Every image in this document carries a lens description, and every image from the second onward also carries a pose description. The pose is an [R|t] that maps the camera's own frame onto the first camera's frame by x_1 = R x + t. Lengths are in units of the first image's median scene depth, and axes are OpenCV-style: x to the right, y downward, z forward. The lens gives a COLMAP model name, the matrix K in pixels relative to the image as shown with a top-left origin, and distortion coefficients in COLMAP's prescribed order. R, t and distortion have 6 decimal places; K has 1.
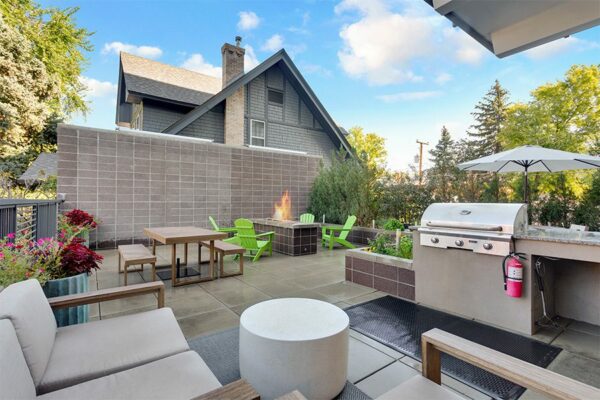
lens RADIAL K [[264.0, 0, 282.4], [0, 264.0, 195.8], [0, 0, 1]] dist [-0.004259, -0.000280]
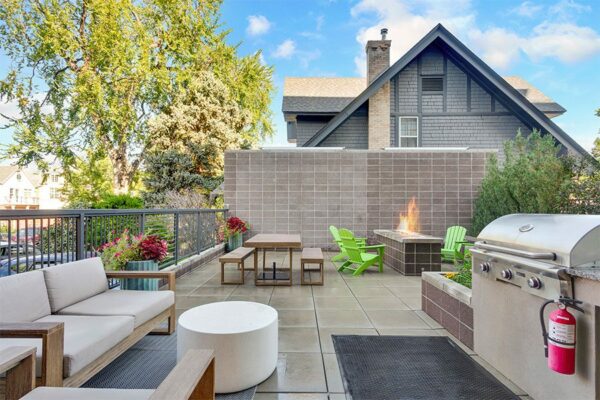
lens RADIAL K [[289.3, 0, 300.0], [0, 289.3, 200.0], [0, 0, 1]] dist [-0.002394, -0.000062]
pose [[0.819776, -0.017828, -0.572406, 0.166992], [0.009671, 0.999804, -0.017289, -0.000046], [0.572602, 0.008638, 0.819788, 0.026087]]
